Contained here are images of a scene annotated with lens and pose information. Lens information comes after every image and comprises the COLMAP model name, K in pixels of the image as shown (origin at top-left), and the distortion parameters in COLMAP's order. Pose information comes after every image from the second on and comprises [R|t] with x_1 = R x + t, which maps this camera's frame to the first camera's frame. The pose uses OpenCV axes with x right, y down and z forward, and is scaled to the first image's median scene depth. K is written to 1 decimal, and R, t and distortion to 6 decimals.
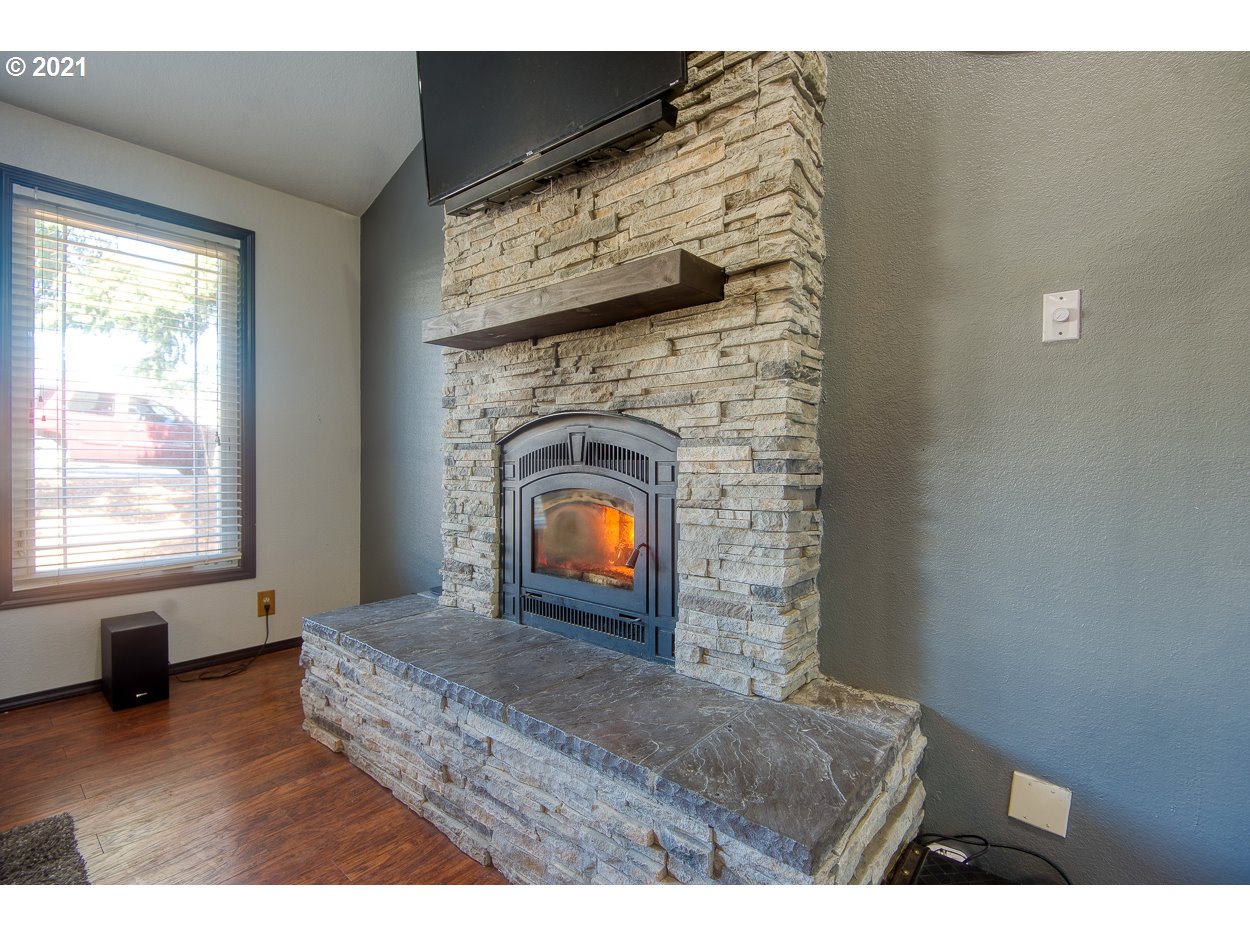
lens RADIAL K [[575.3, 0, 624.8], [0, 575.3, 468.8], [0, 0, 1]] dist [-0.004977, -0.004483]
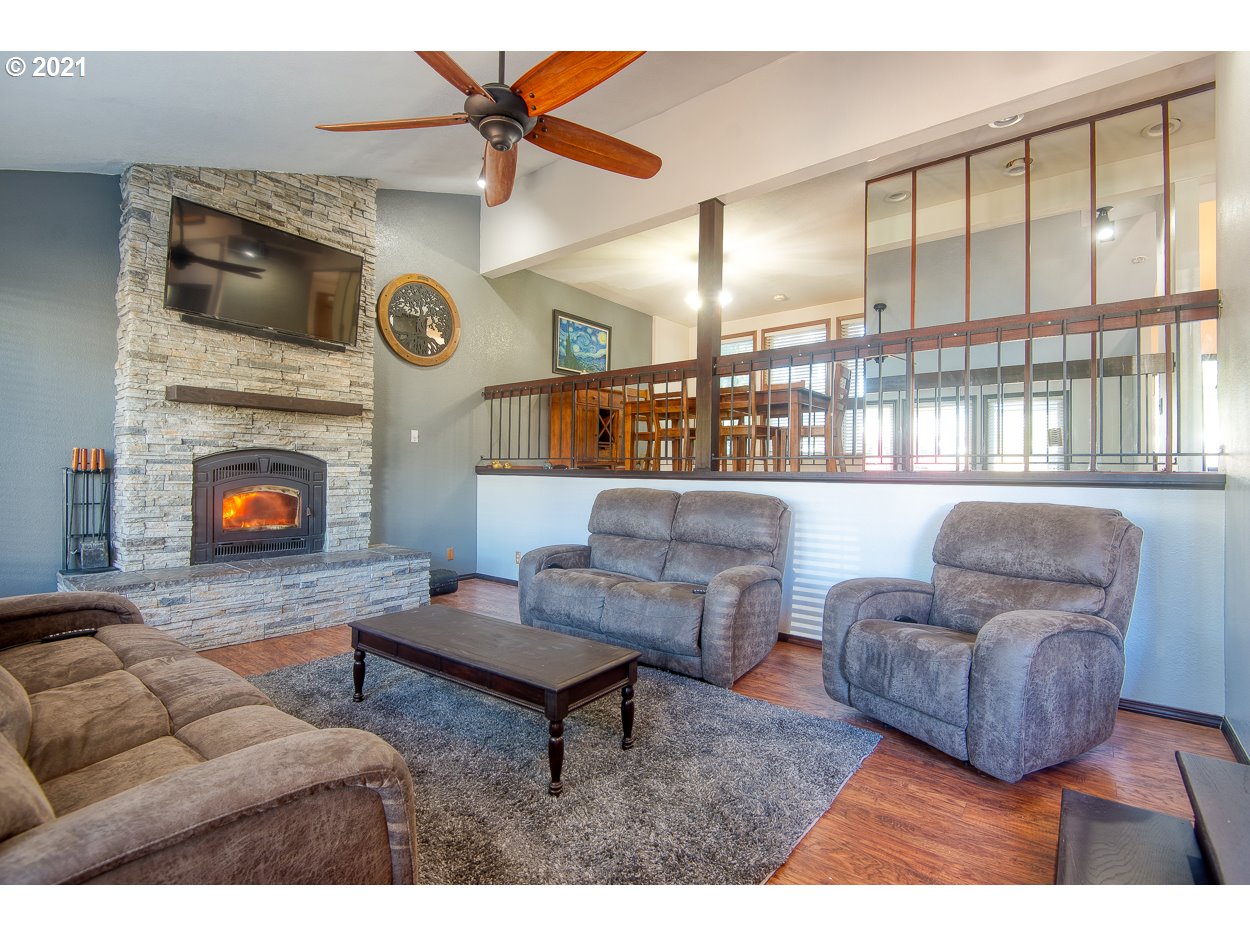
lens RADIAL K [[575.3, 0, 625.2], [0, 575.3, 468.5], [0, 0, 1]] dist [-0.004977, -0.004483]
pose [[-0.033583, 0.003676, 0.999429, -2.566656], [0.002790, 0.999990, -0.003584, -0.016026], [-0.999432, 0.002668, -0.033593, -0.268564]]
